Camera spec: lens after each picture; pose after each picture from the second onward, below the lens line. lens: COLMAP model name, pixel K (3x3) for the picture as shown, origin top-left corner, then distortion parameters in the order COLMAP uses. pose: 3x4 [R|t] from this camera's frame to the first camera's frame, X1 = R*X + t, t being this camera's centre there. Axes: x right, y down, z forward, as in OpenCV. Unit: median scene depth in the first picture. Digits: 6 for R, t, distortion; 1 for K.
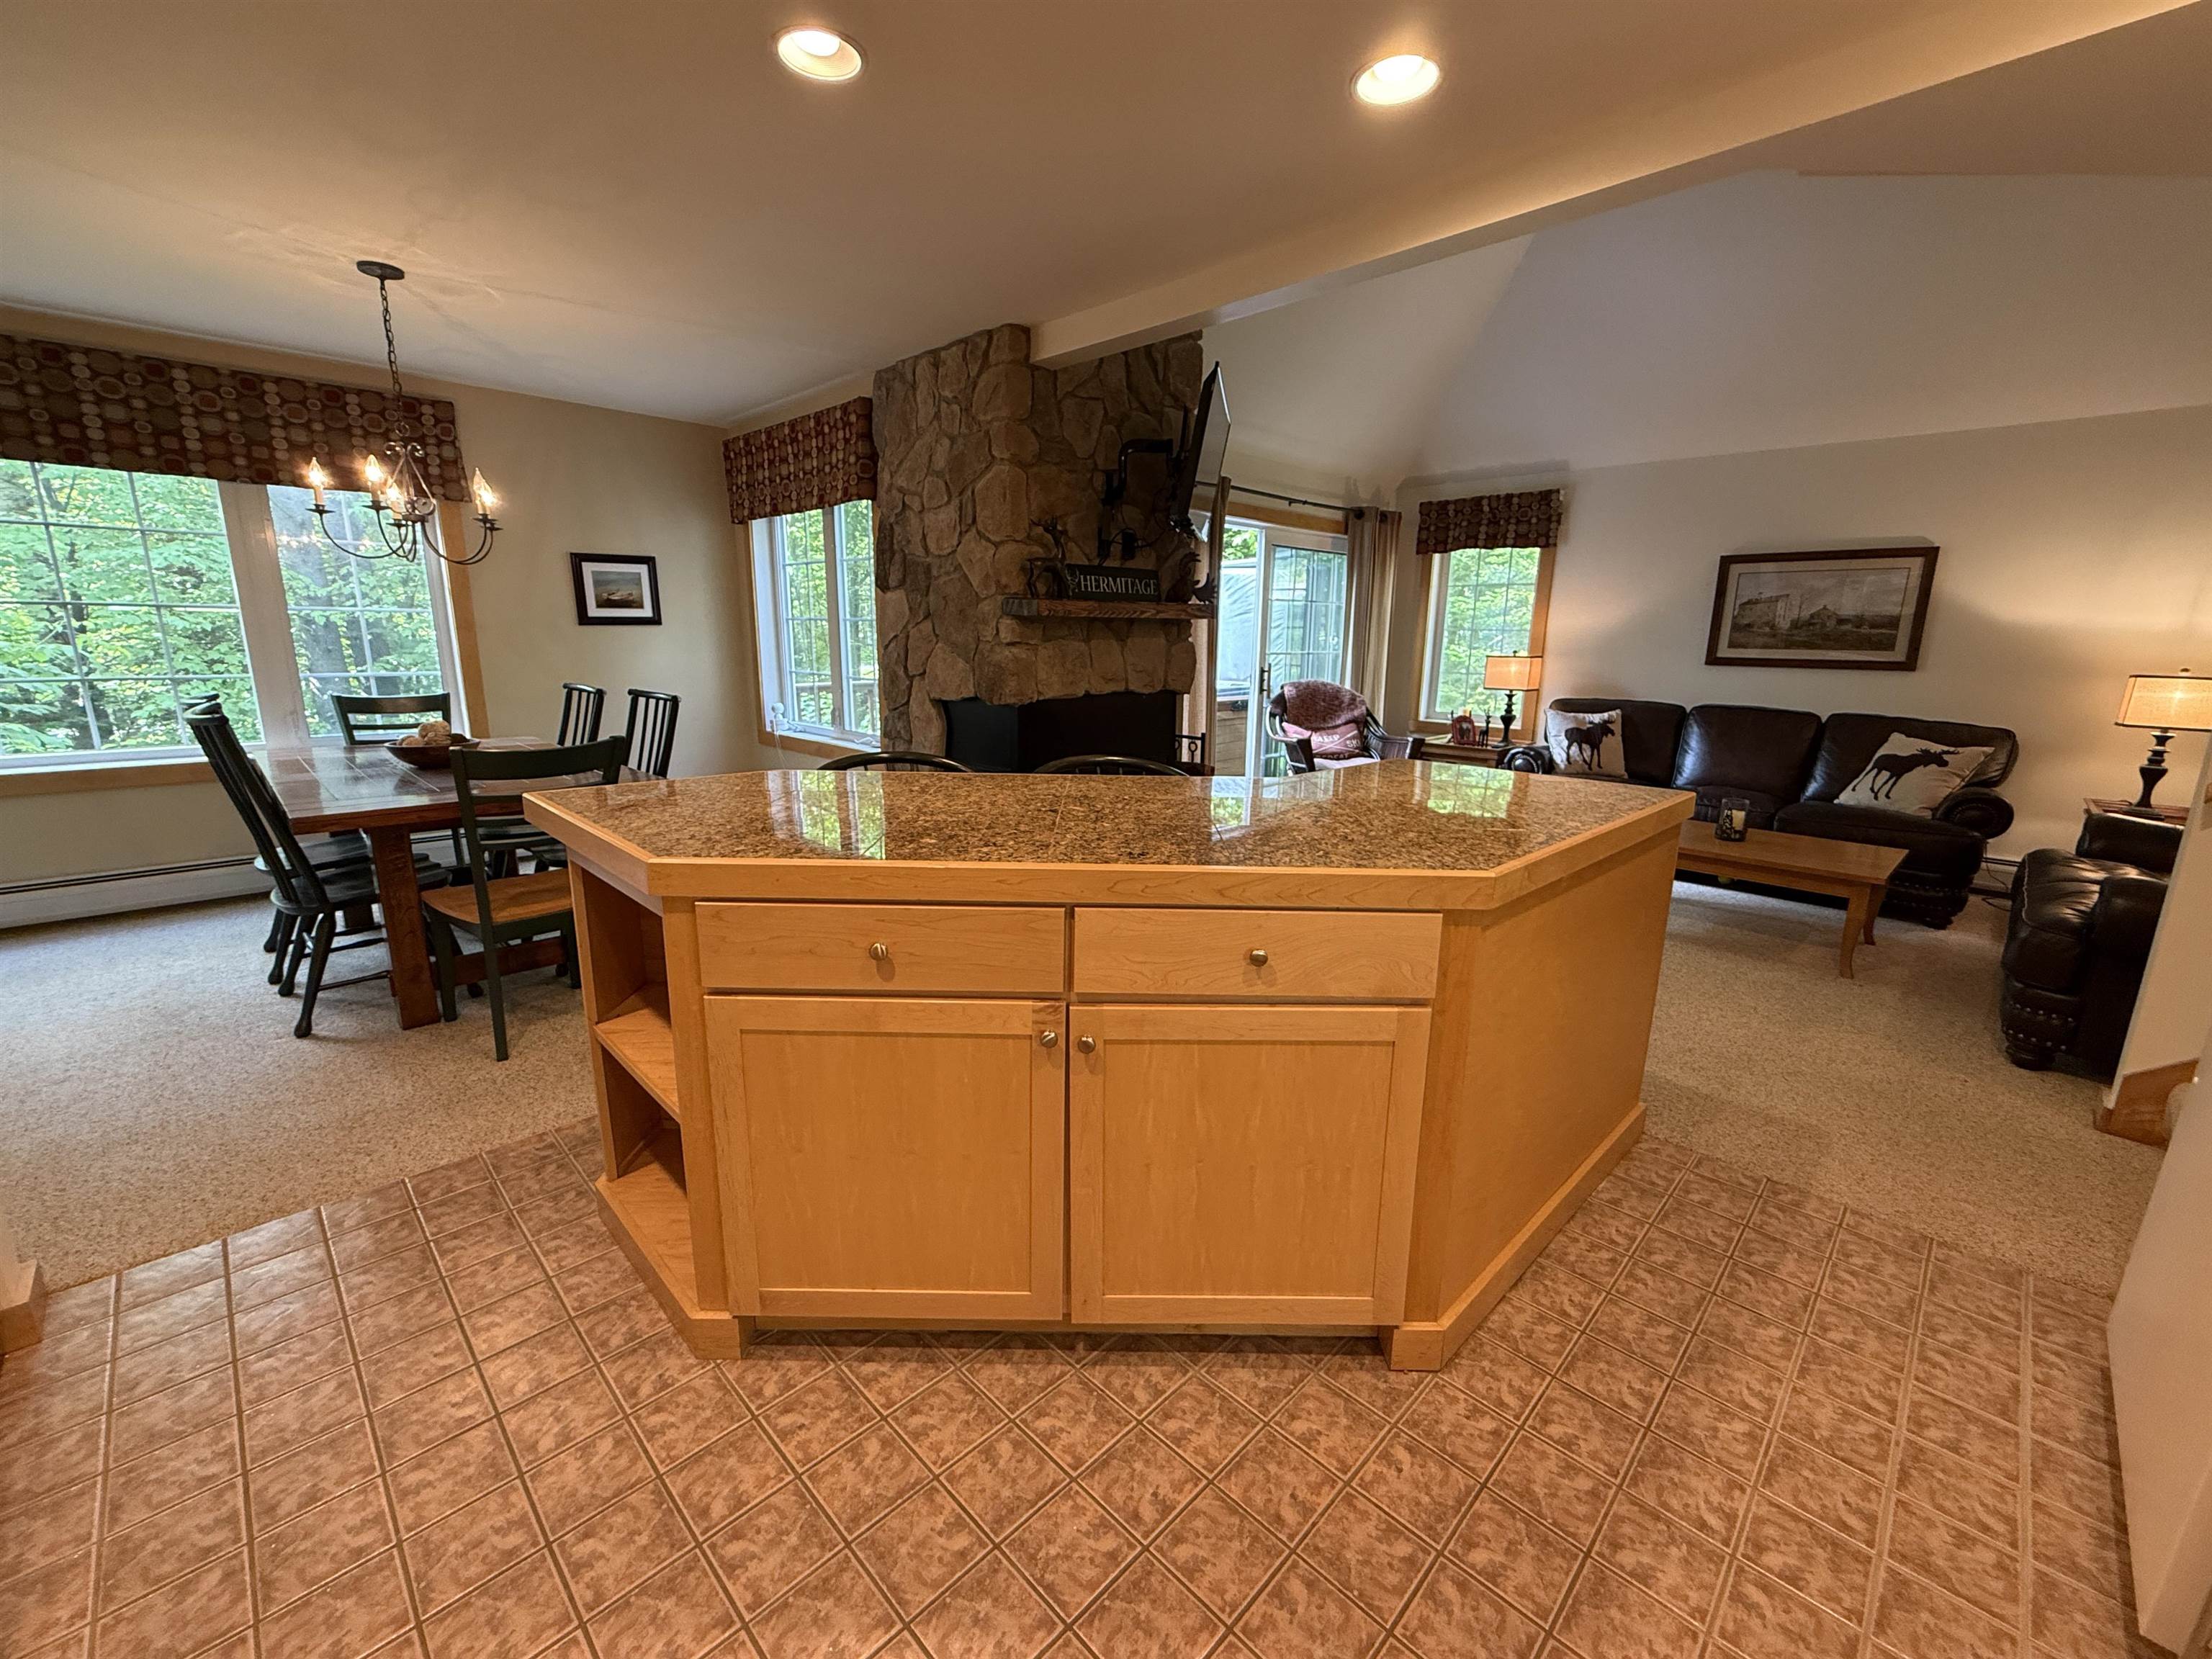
lens RADIAL K [[903.7, 0, 1101.5], [0, 903.7, 834.2], [0, 0, 1]] dist [0.005527, -0.001081]
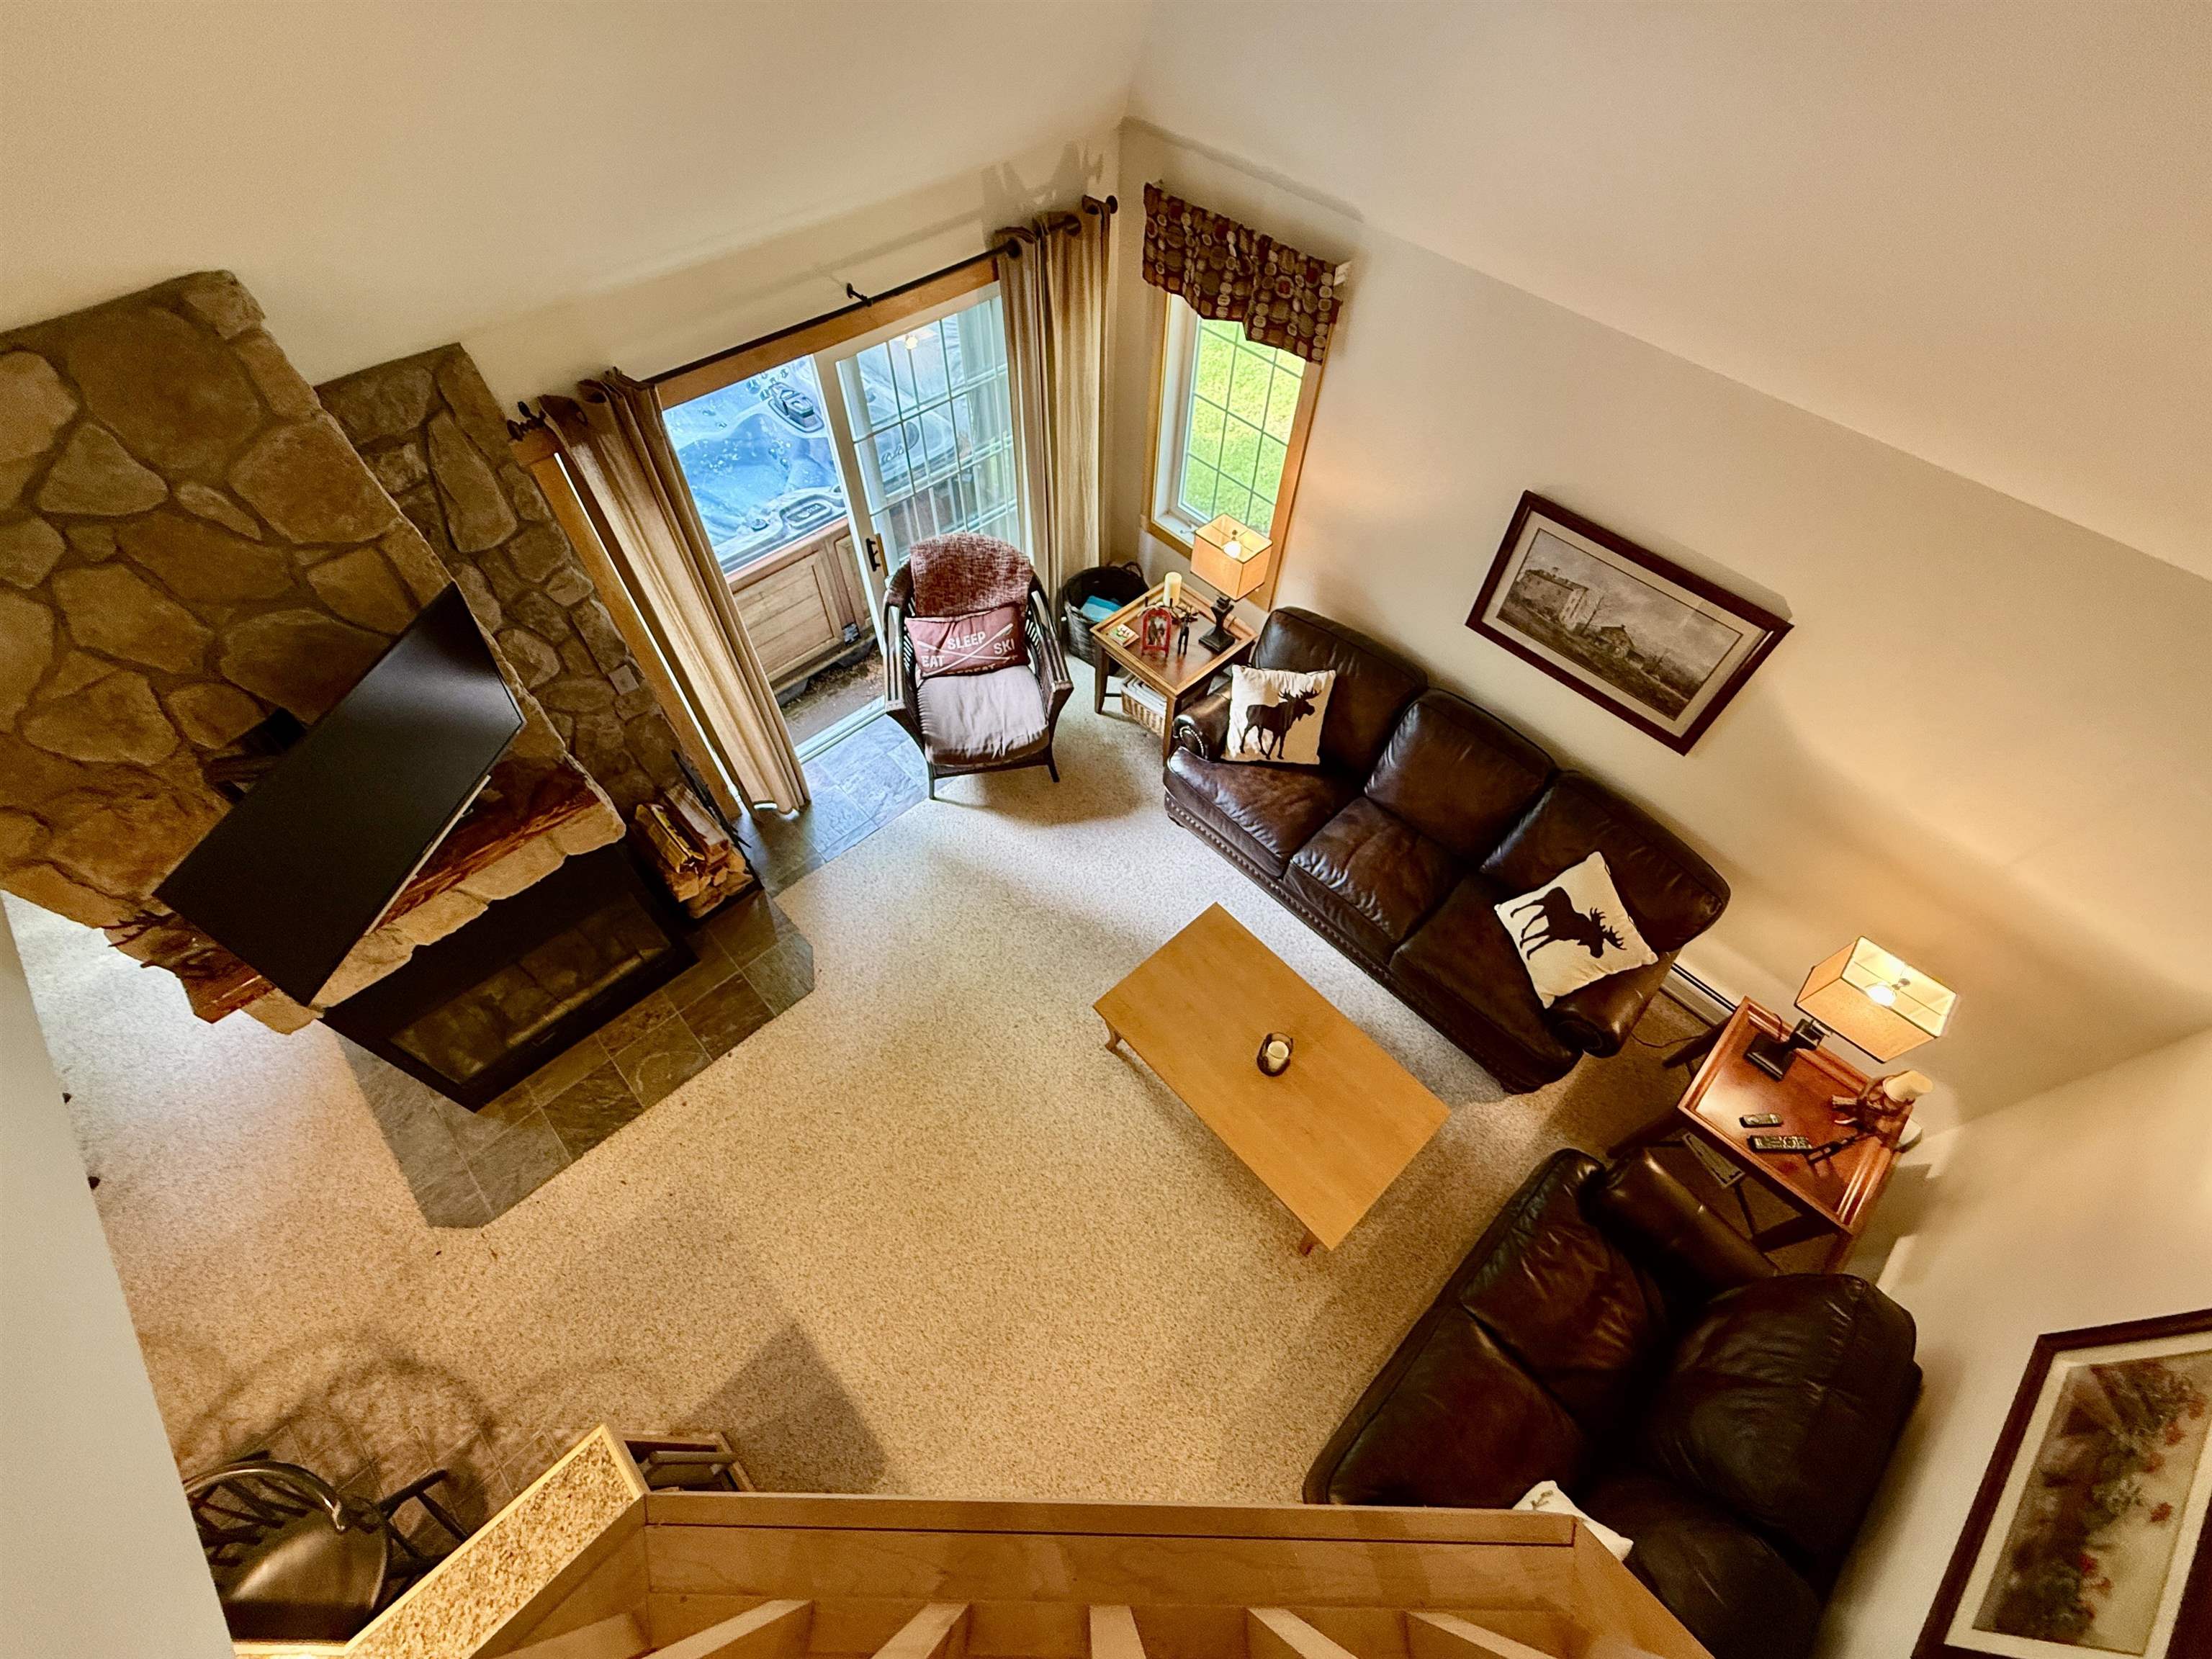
lens RADIAL K [[903.7, 0, 1109.3], [0, 903.7, 825.6], [0, 0, 1]] dist [0.005527, -0.001081]
pose [[0.999866, 0.016175, -0.002642, 0.401451], [-0.010158, 0.738104, 0.674611, -0.535125], [0.012862, -0.674494, 0.738169, 0.389176]]
